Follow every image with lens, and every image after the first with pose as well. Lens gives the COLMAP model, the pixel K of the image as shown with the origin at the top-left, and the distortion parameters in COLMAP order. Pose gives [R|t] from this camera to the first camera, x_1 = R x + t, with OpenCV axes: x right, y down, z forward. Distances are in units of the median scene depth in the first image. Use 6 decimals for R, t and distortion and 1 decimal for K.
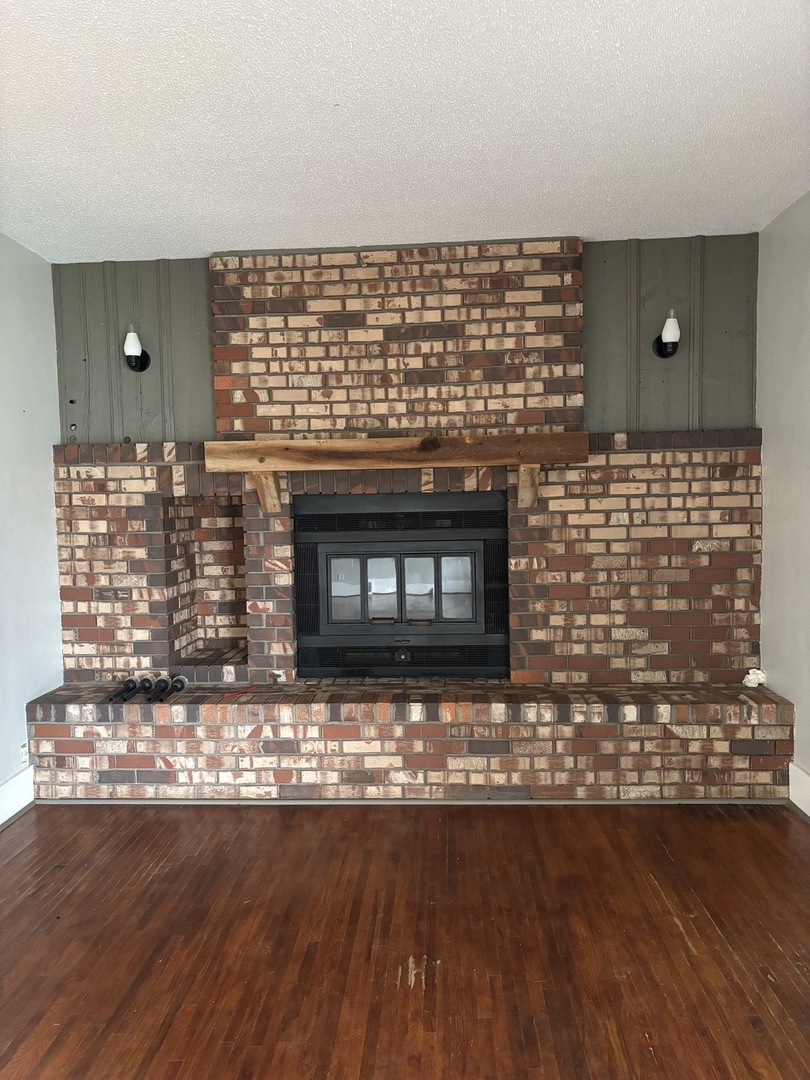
lens RADIAL K [[810.2, 0, 397.7], [0, 810.2, 546.0], [0, 0, 1]] dist [0.033236, 0.006579]
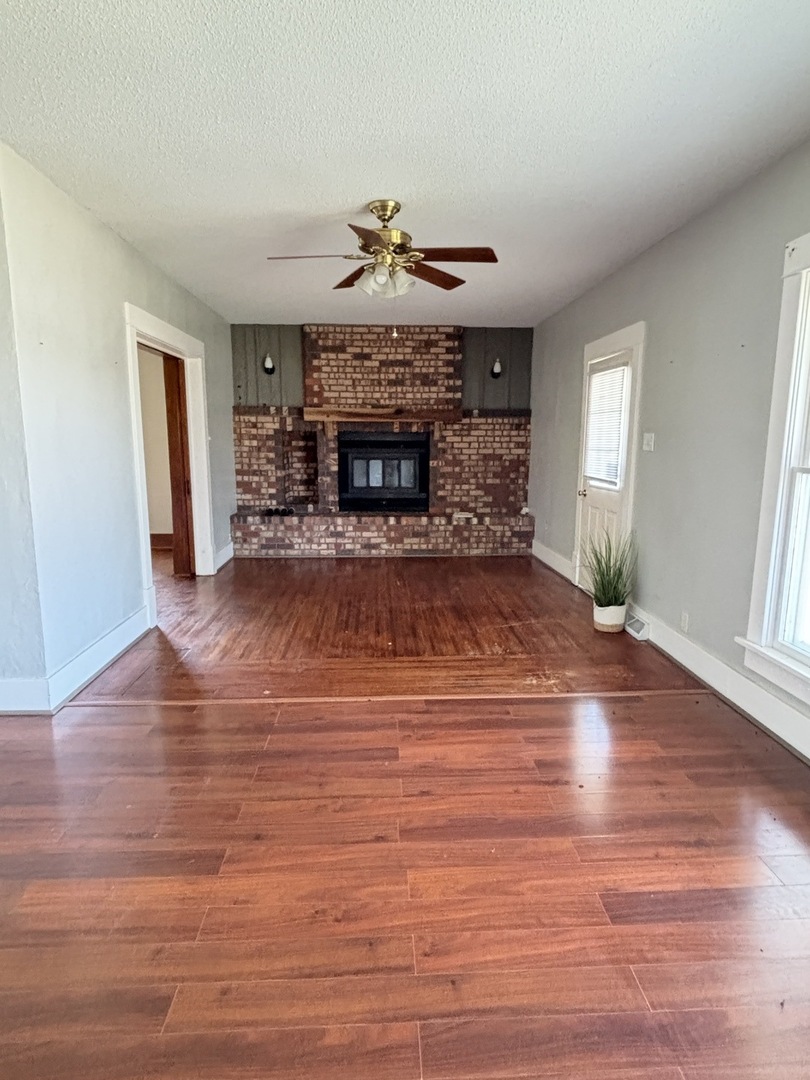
lens RADIAL K [[600.0, 0, 411.5], [0, 600.0, 542.5], [0, 0, 1]] dist [0.043644, -0.000016]
pose [[0.992980, 0.006622, 0.118099, -0.128236], [-0.019391, 0.994037, 0.107309, 0.067316], [-0.116684, -0.108846, 0.987187, -0.801752]]
